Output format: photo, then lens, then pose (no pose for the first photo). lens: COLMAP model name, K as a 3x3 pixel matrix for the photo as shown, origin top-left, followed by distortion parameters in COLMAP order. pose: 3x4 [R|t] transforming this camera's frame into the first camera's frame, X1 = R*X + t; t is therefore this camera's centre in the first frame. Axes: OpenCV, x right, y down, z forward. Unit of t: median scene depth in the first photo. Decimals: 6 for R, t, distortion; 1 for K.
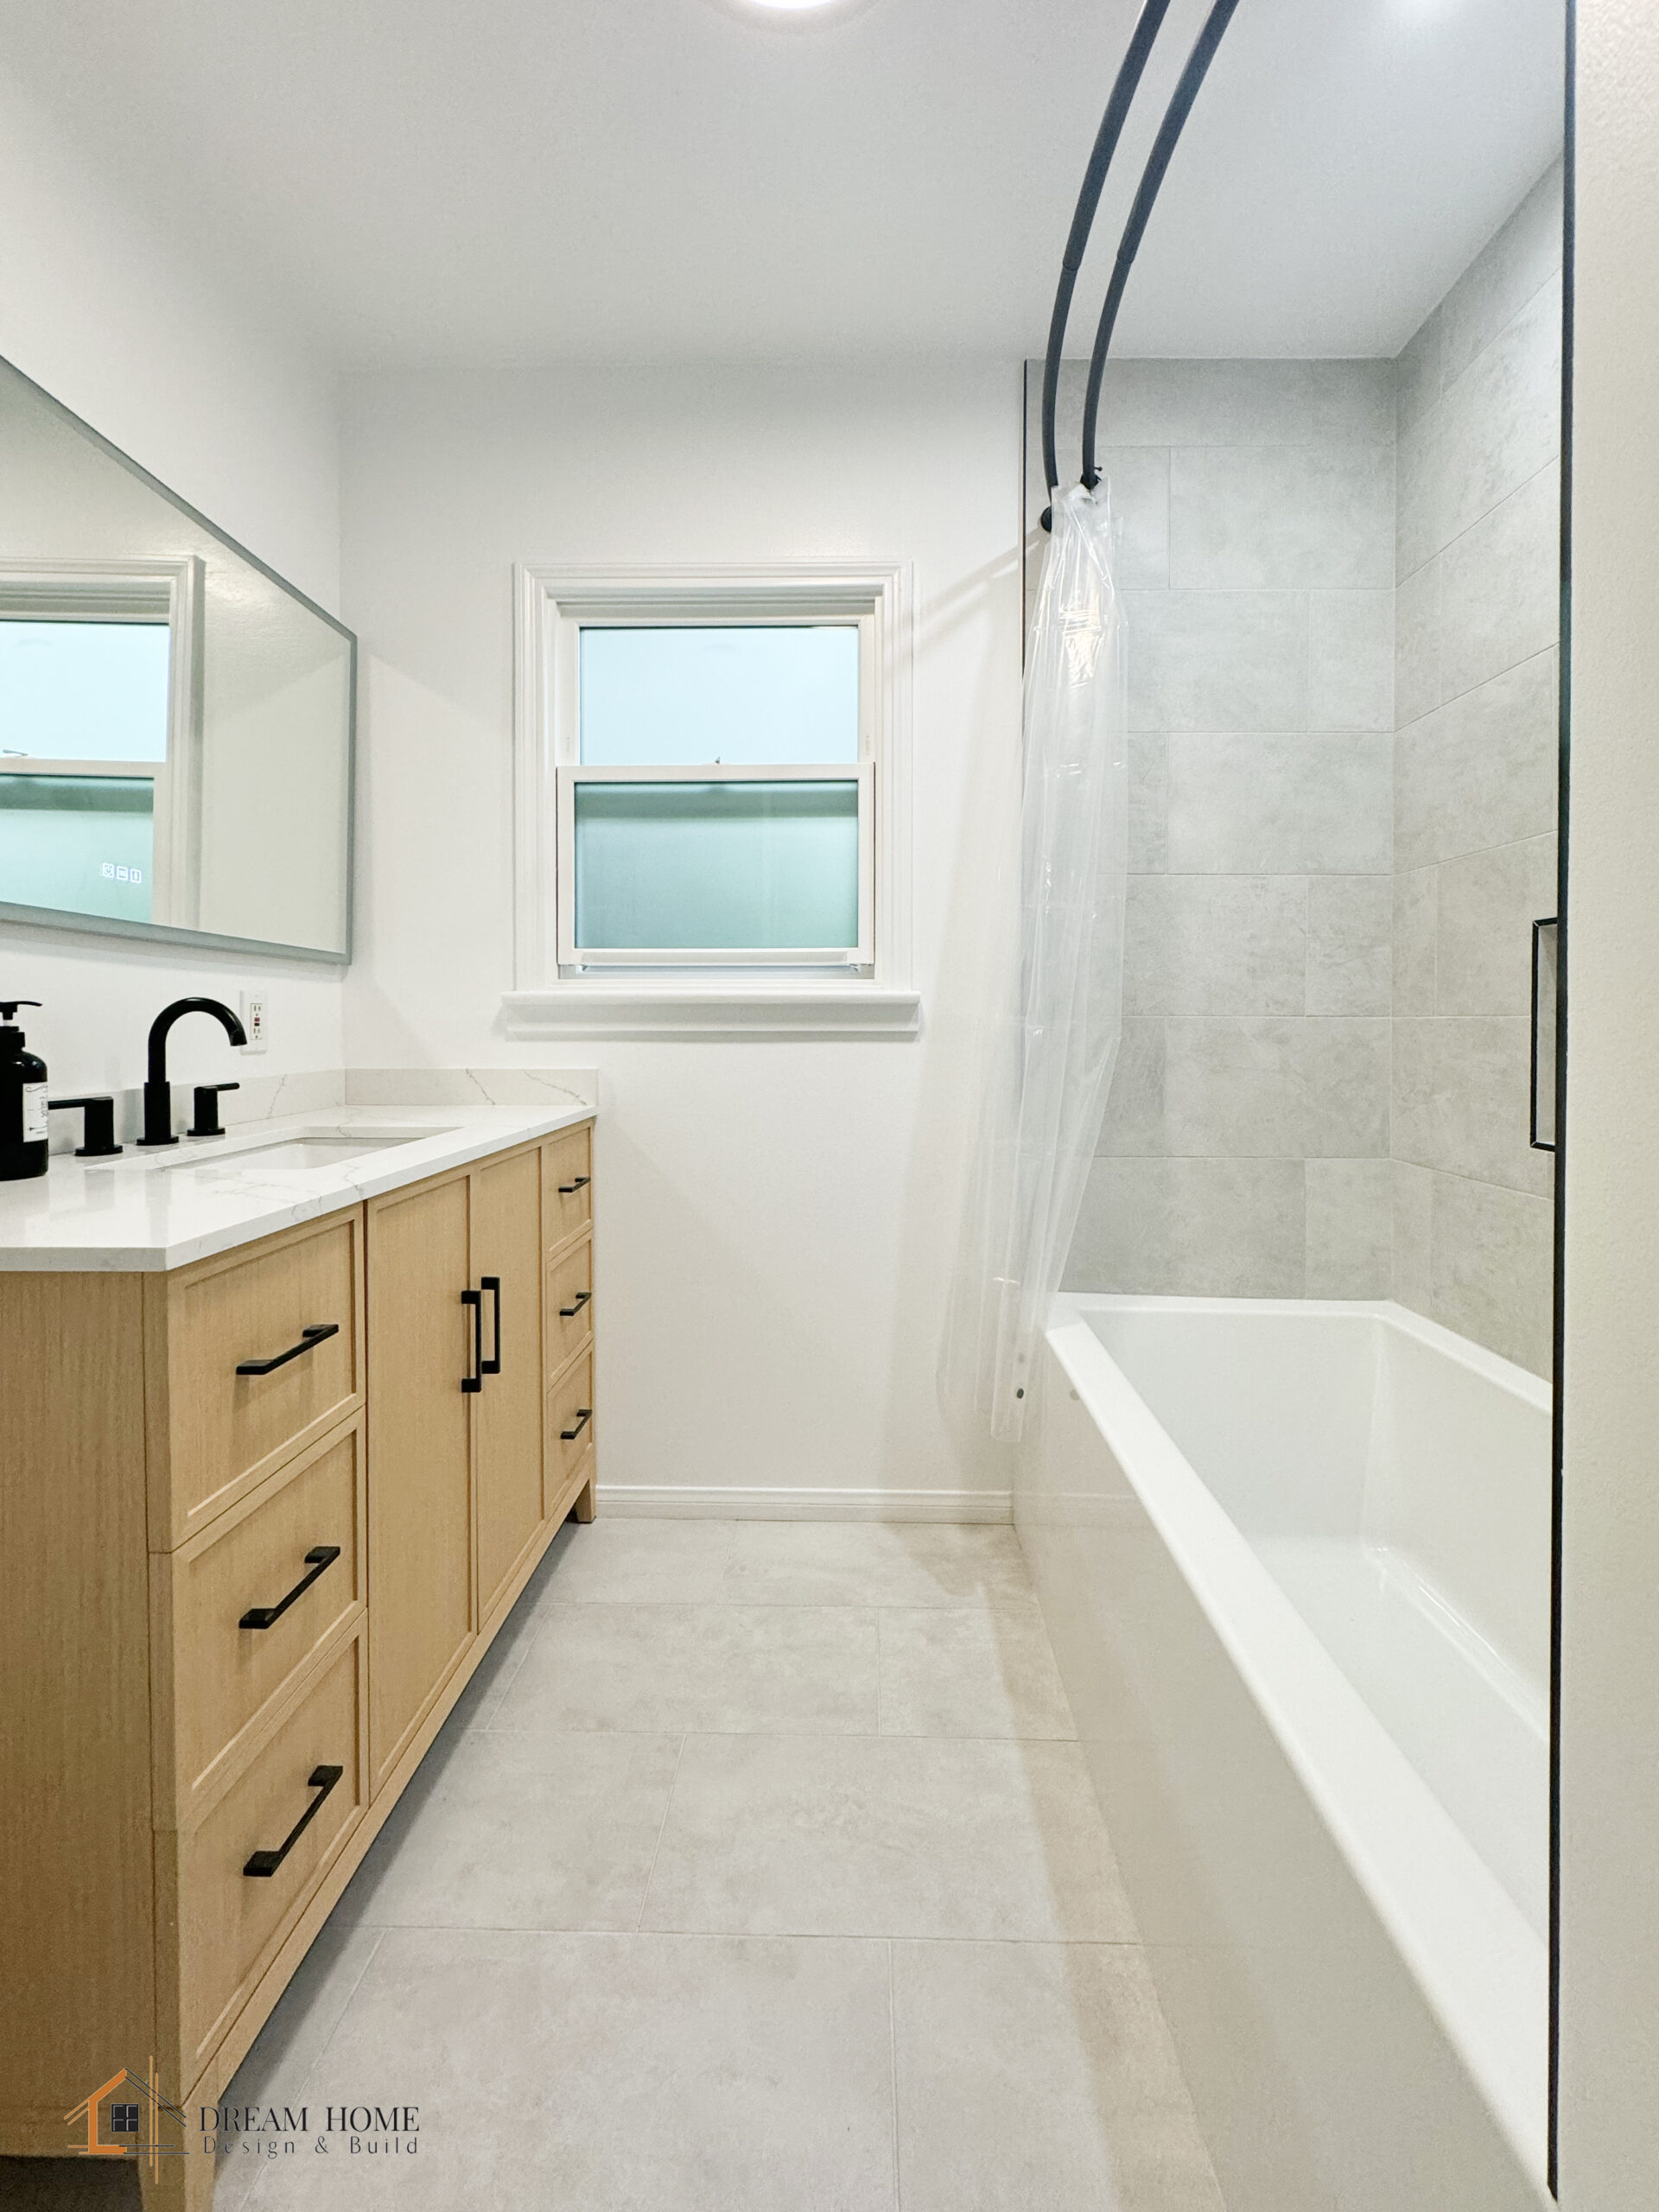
lens RADIAL K [[903.8, 0, 828.5], [0, 903.8, 1093.2], [0, 0, 1]] dist [-0.006611, 0.001041]
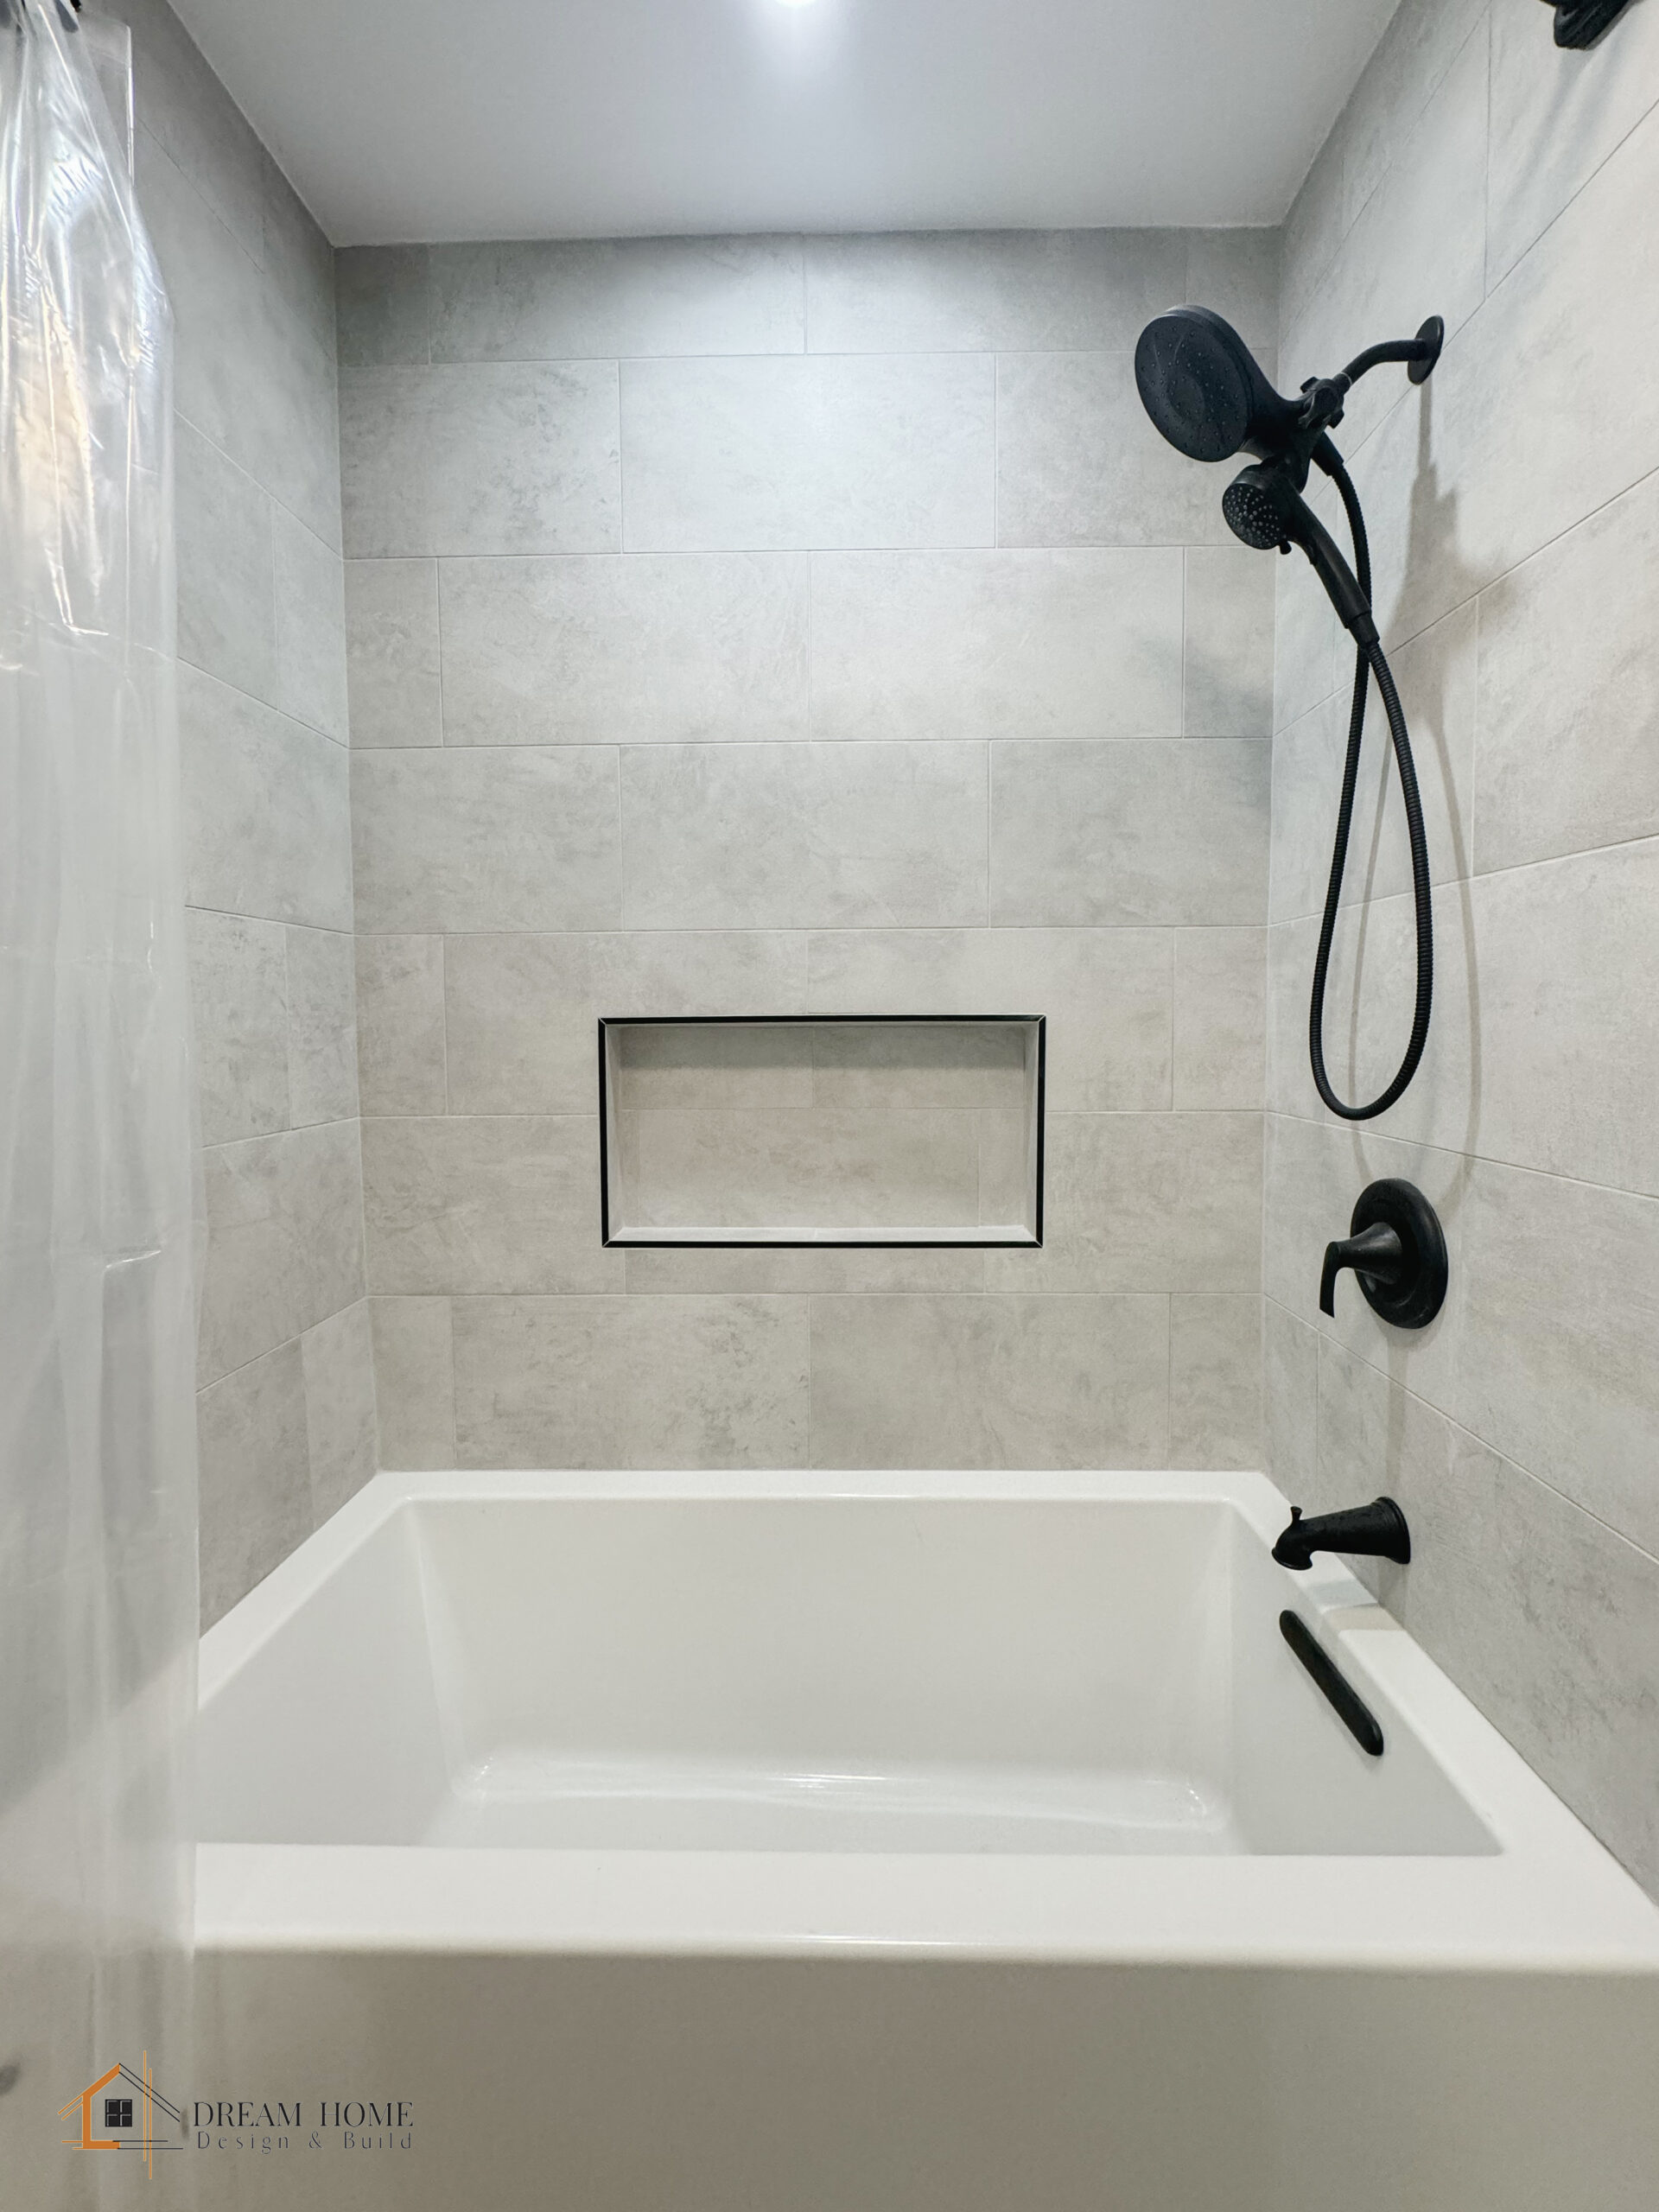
lens RADIAL K [[903.8, 0, 880.6], [0, 903.8, 1073.8], [0, 0, 1]] dist [-0.006611, 0.001041]
pose [[-0.022319, -0.062886, 0.997771, -0.155015], [0.085941, 0.994205, 0.064584, -0.134271], [-0.996050, 0.087191, -0.016785, 0.573794]]
